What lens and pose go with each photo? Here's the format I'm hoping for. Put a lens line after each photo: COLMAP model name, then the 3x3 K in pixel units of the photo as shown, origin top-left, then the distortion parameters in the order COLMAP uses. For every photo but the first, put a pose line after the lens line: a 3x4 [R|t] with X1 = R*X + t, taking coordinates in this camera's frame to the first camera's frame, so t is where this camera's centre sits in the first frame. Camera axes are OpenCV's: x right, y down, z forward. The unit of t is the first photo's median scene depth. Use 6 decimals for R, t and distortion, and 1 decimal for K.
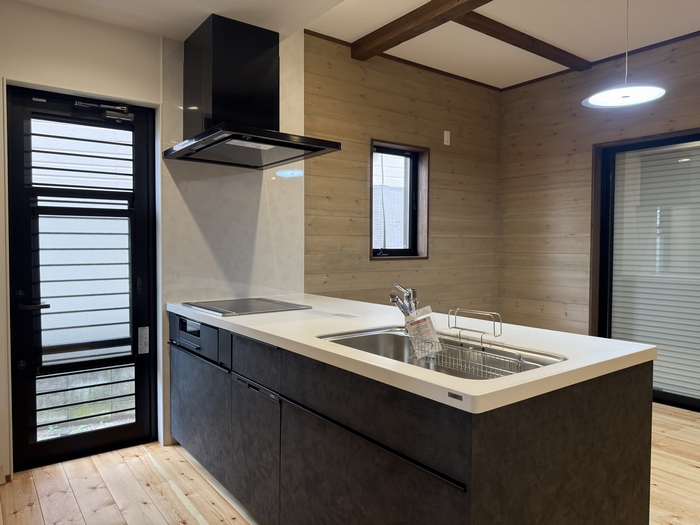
lens RADIAL K [[496.9, 0, 350.0], [0, 496.9, 262.5], [0, 0, 1]] dist [0.035355, -0.064965]
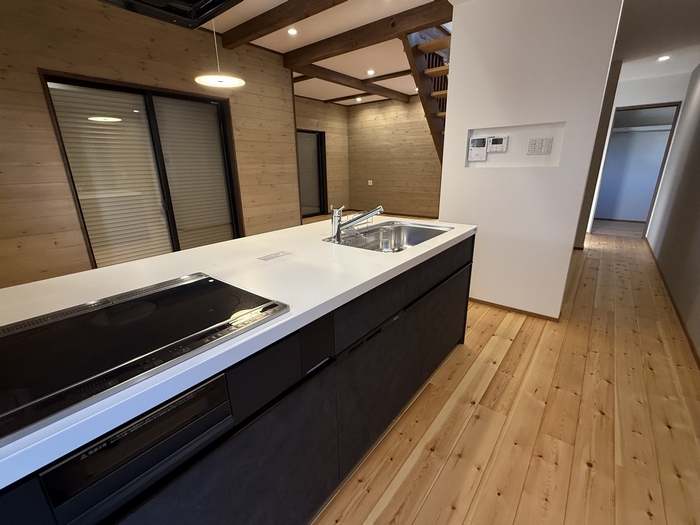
lens RADIAL K [[312.1, 0, 350.0], [0, 312.1, 262.5], [0, 0, 1]] dist [0.000871, 0.000208]
pose [[-0.249249, -0.288641, 0.924425, -0.538511], [0.047762, 0.949726, 0.309419, -0.049493], [-0.967261, 0.121275, -0.222932, 0.893722]]
